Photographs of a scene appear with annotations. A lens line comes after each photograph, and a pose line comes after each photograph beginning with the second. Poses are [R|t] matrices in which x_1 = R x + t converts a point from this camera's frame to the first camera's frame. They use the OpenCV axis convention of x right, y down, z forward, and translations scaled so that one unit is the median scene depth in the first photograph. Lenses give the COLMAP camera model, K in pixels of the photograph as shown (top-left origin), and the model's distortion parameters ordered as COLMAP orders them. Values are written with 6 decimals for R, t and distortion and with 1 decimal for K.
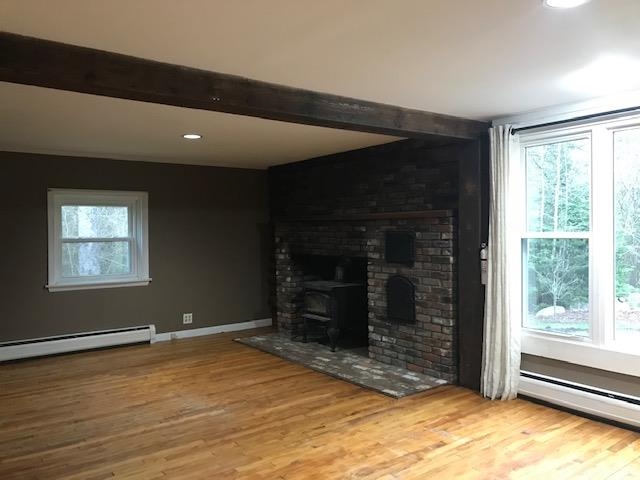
lens RADIAL K [[524.2, 0, 318.4], [0, 524.2, 235.5], [0, 0, 1]] dist [0.040168, -0.001453]
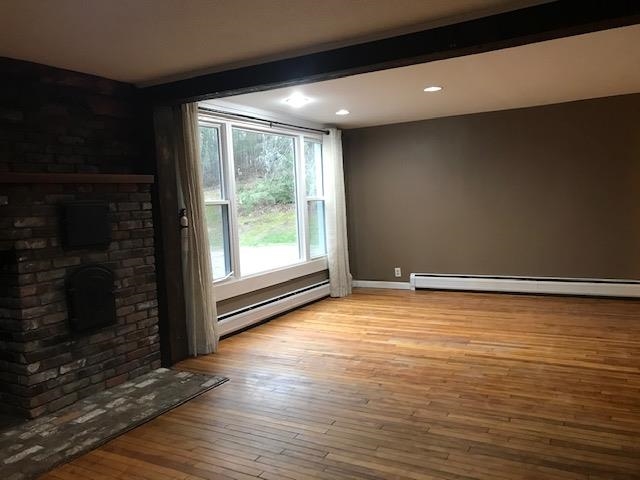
lens RADIAL K [[524.2, 0, 318.4], [0, 524.2, 235.5], [0, 0, 1]] dist [0.040168, -0.001453]
pose [[-0.401470, -0.037452, 0.915106, -0.636723], [0.063410, 0.995629, 0.068567, 0.007901], [-0.913674, 0.085555, -0.397340, 1.033039]]
